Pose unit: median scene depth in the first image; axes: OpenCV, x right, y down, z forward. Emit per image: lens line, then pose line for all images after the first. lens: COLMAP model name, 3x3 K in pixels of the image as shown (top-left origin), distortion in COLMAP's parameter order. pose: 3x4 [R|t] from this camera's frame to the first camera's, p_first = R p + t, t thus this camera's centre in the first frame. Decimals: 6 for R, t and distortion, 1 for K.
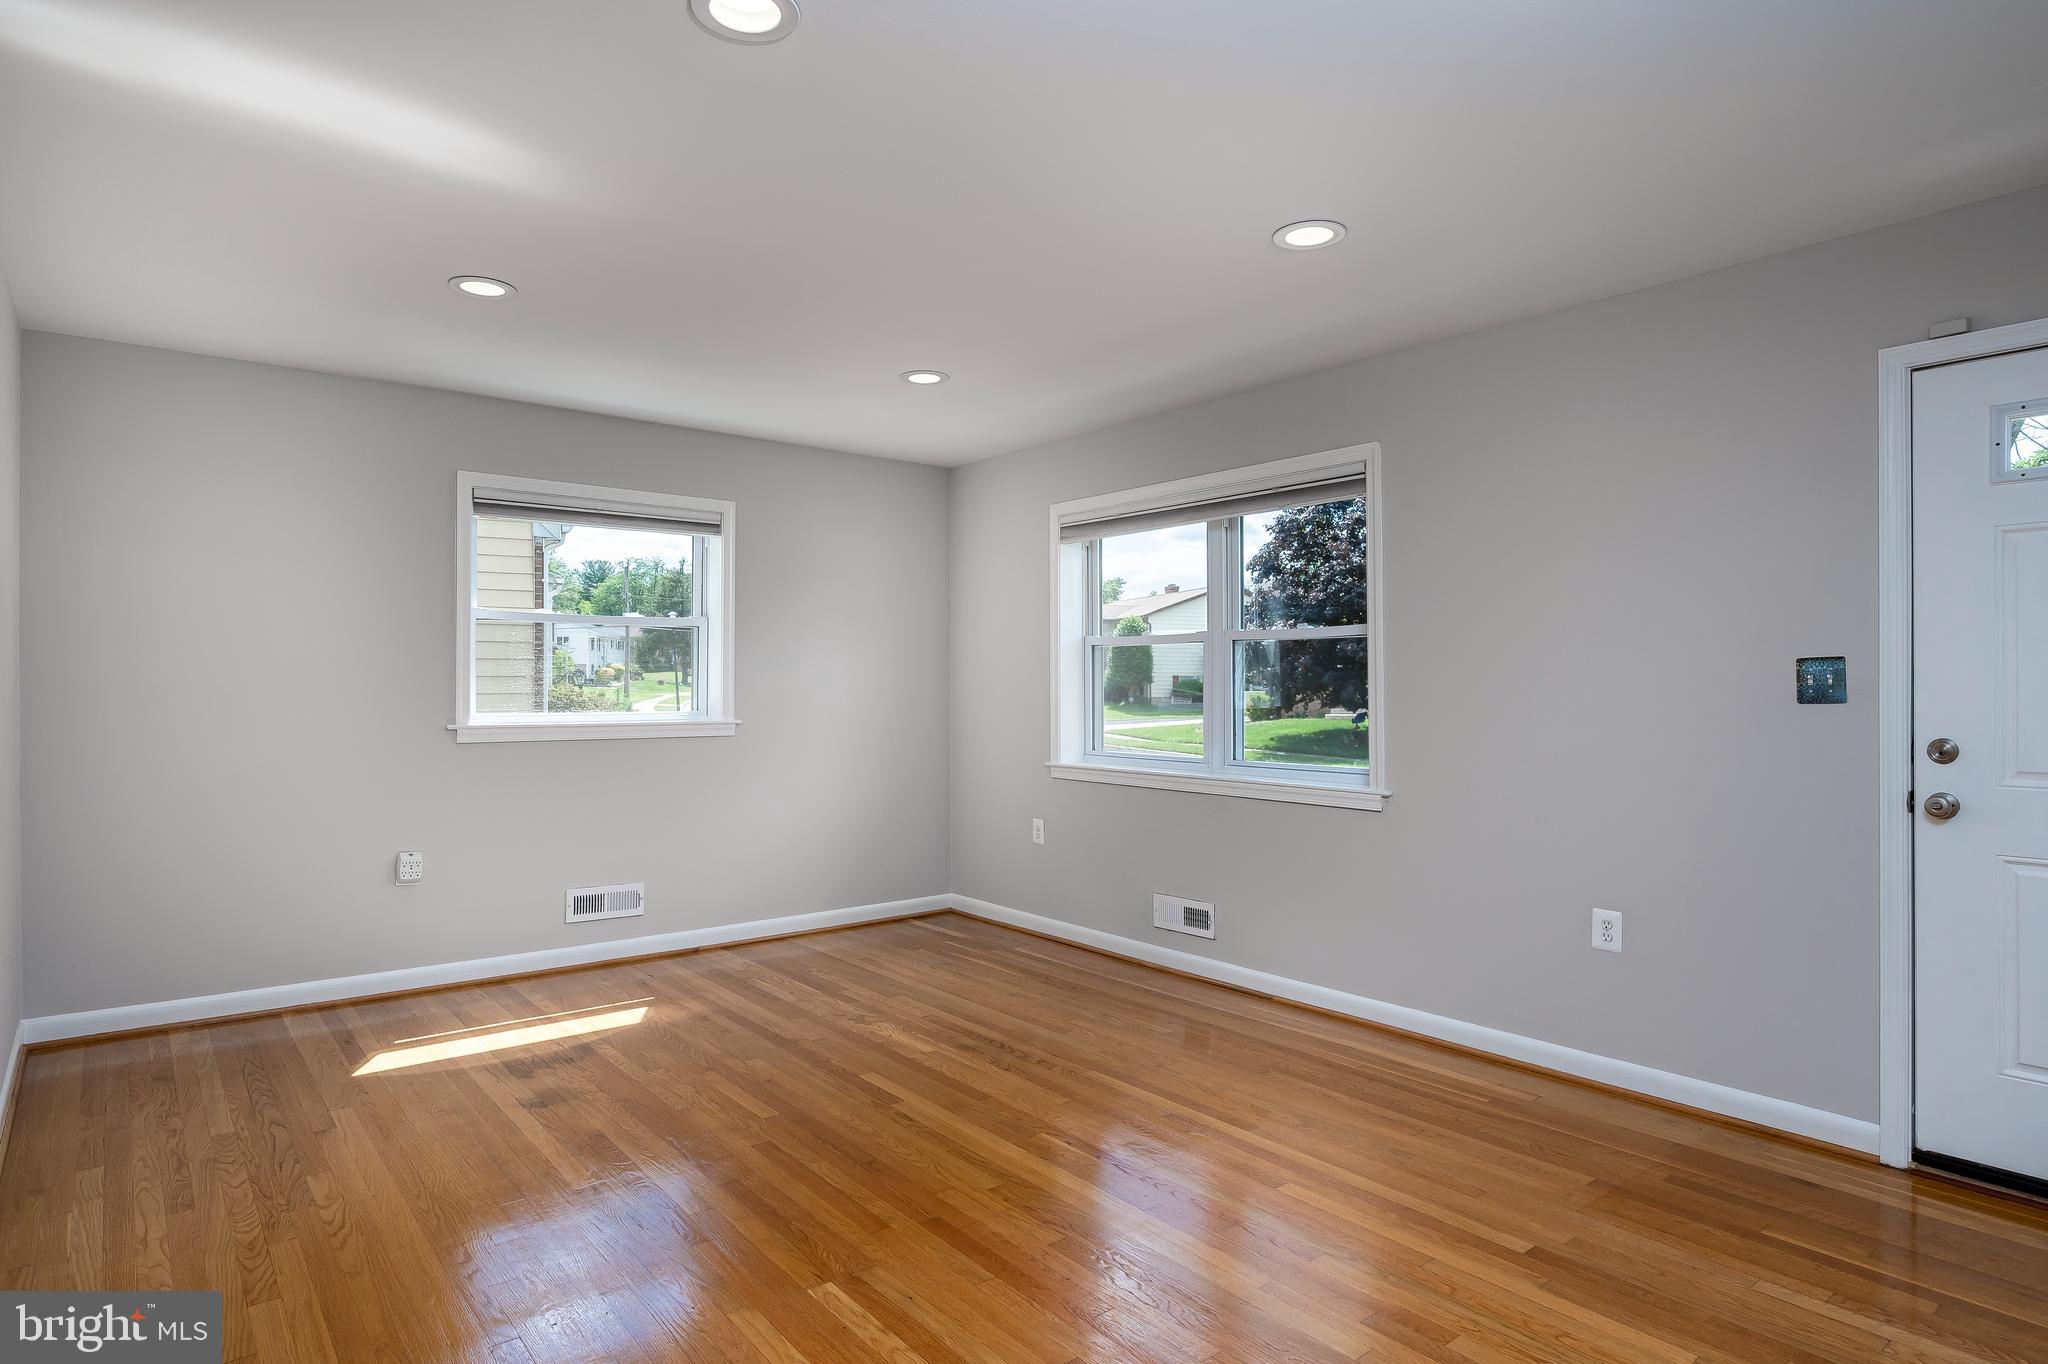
lens RADIAL K [[1138.7, 0, 1024.2], [0, 1138.7, 680.4], [0, 0, 1]] dist [0.001541, -0.000859]
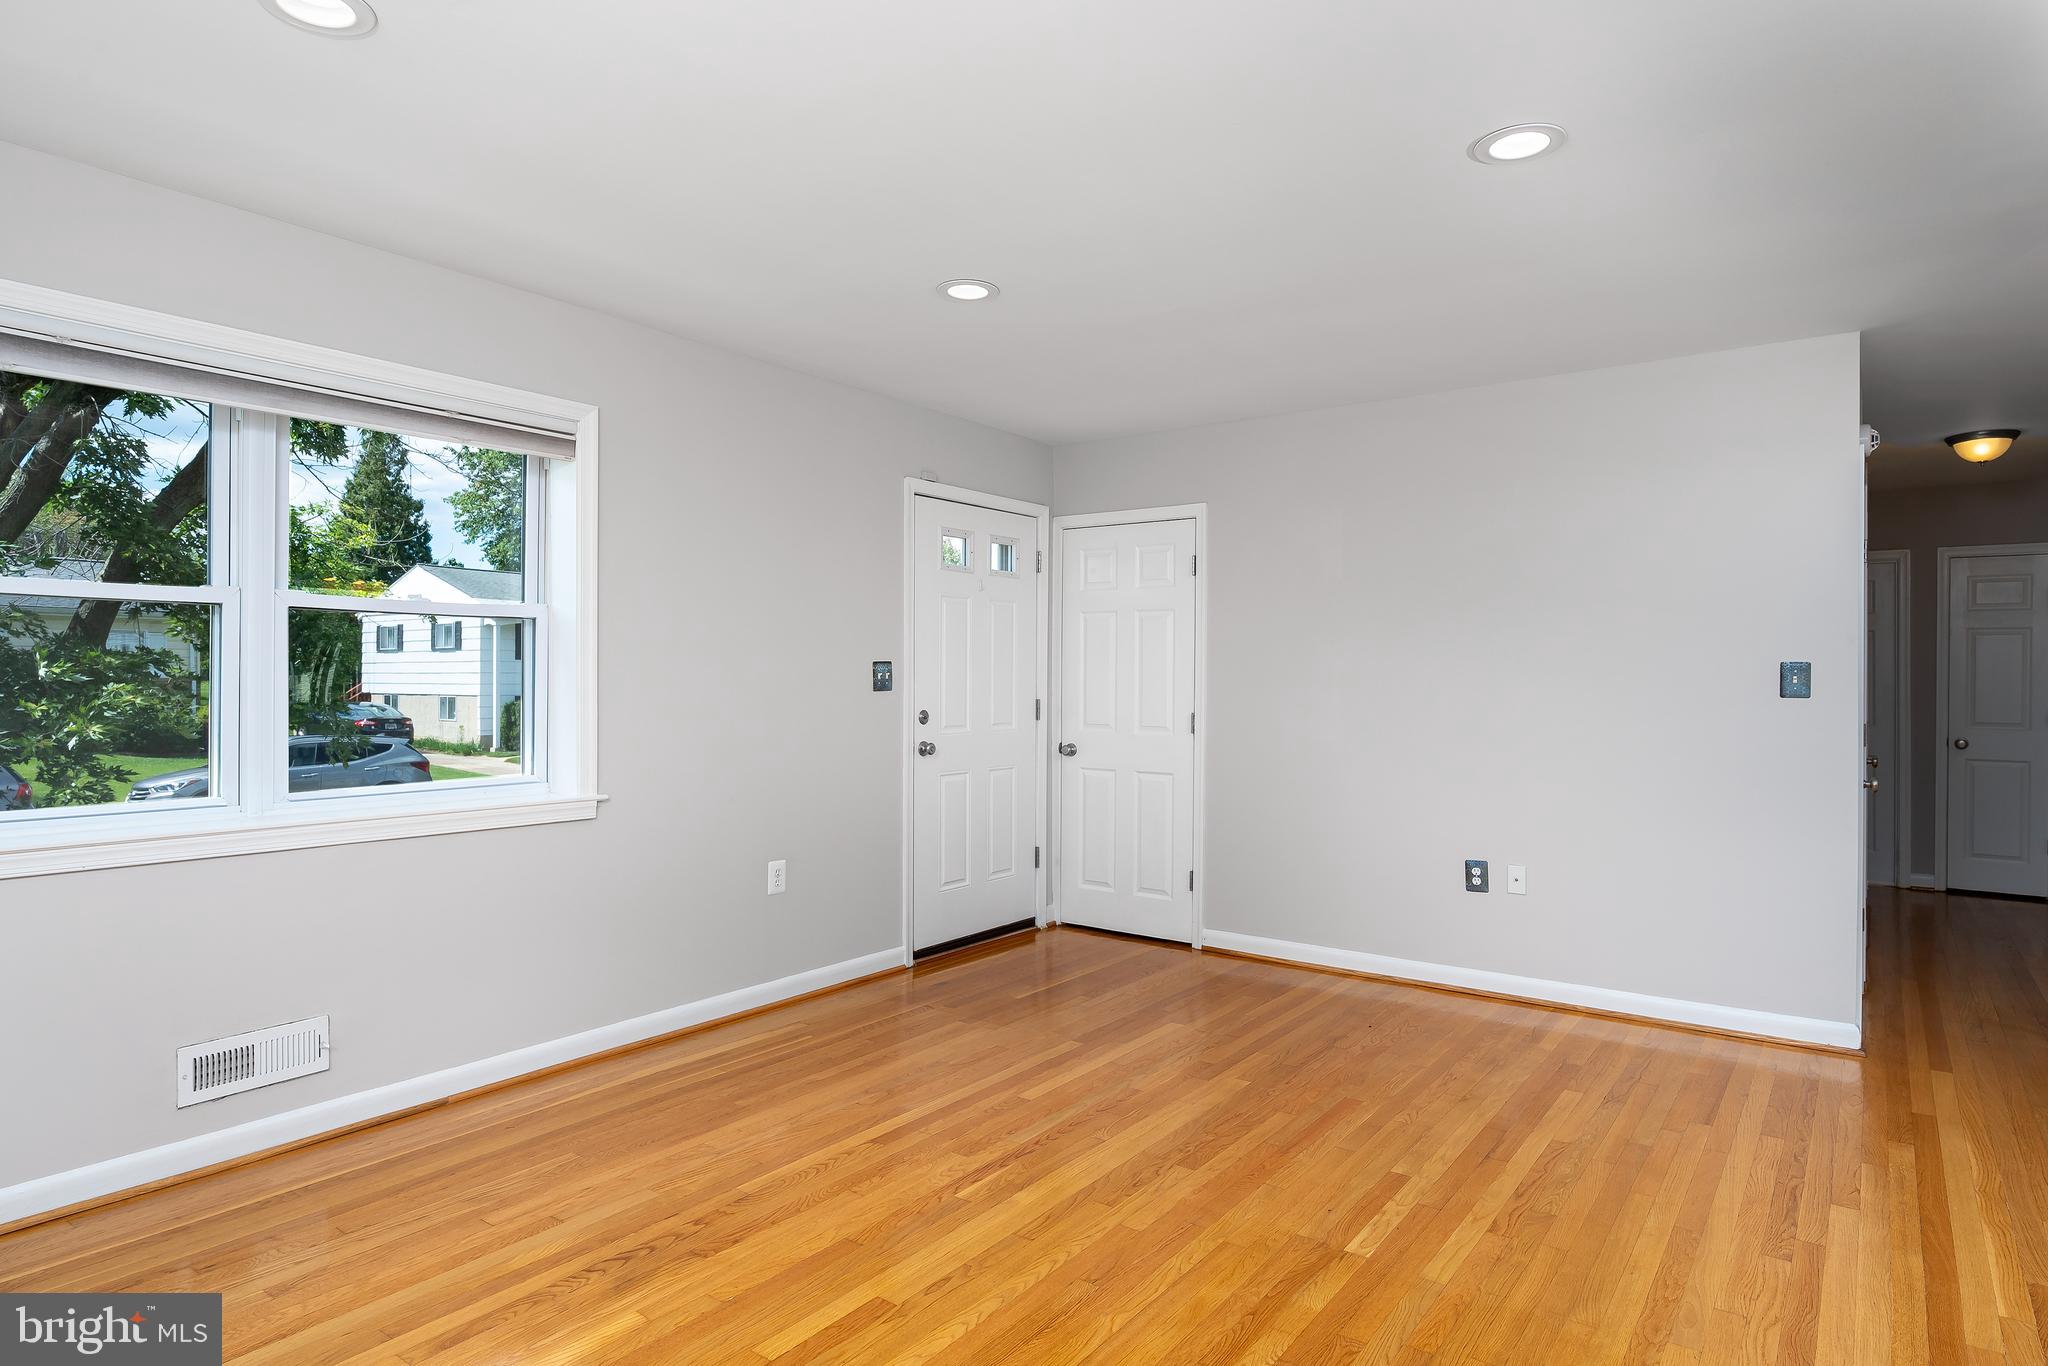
lens RADIAL K [[1138.7, 0, 1028.9], [0, 1138.7, 672.4], [0, 0, 1]] dist [0.001541, -0.000859]
pose [[-0.253144, 0.006159, 0.967409, -0.758413], [-0.007805, 0.999934, -0.008408, 0.005527], [-0.967397, -0.009679, -0.253079, 1.056362]]
